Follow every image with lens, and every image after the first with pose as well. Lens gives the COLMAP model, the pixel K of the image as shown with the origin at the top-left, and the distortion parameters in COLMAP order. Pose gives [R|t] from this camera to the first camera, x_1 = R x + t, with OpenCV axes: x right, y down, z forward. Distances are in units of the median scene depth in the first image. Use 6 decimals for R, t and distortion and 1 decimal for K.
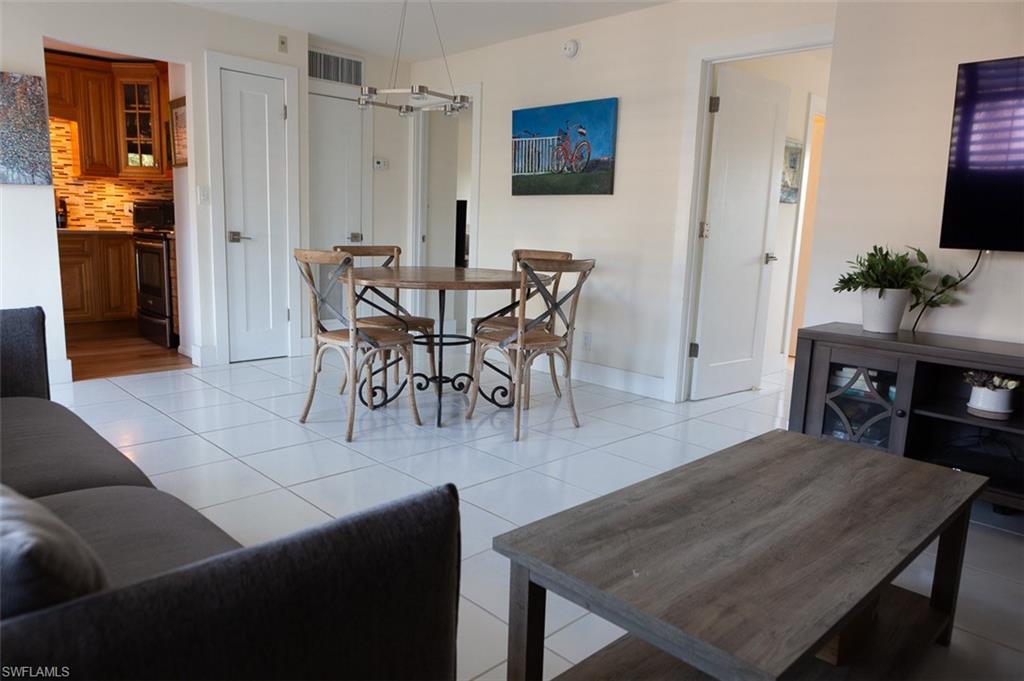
lens RADIAL K [[704.7, 0, 512.0], [0, 704.7, 340.5], [0, 0, 1]] dist [-0.002470, 0.010475]
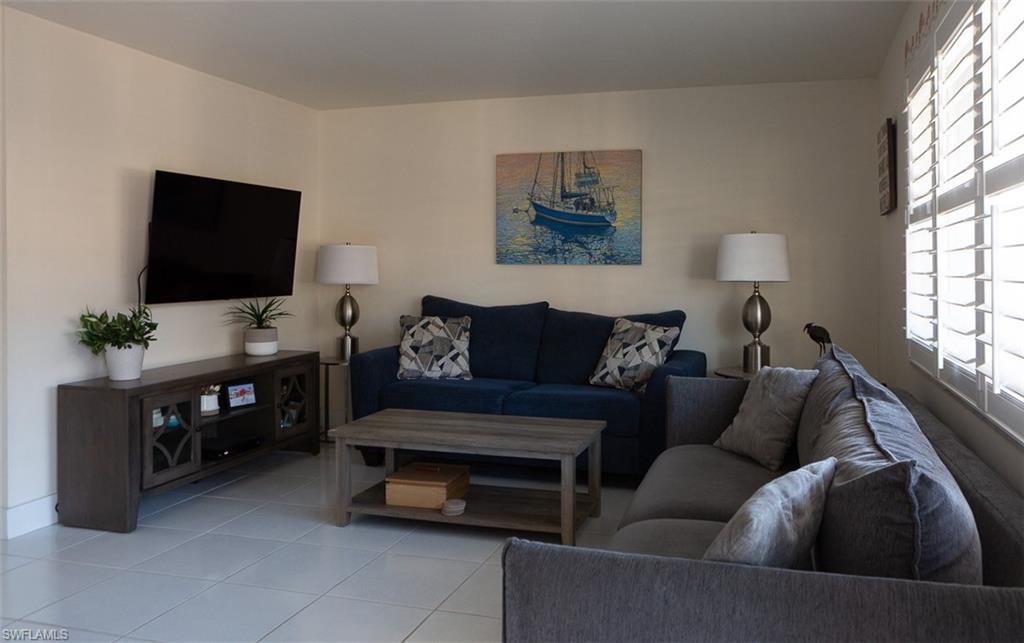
lens RADIAL K [[766.1, 0, 567.3], [0, 766.1, 264.0], [0, 0, 1]] dist [-0.029894, 0.021851]
pose [[-0.496252, -0.039232, 0.867292, -0.570659], [0.122070, 0.985901, 0.114444, -0.159616], [-0.859554, 0.162663, -0.484466, 0.594156]]
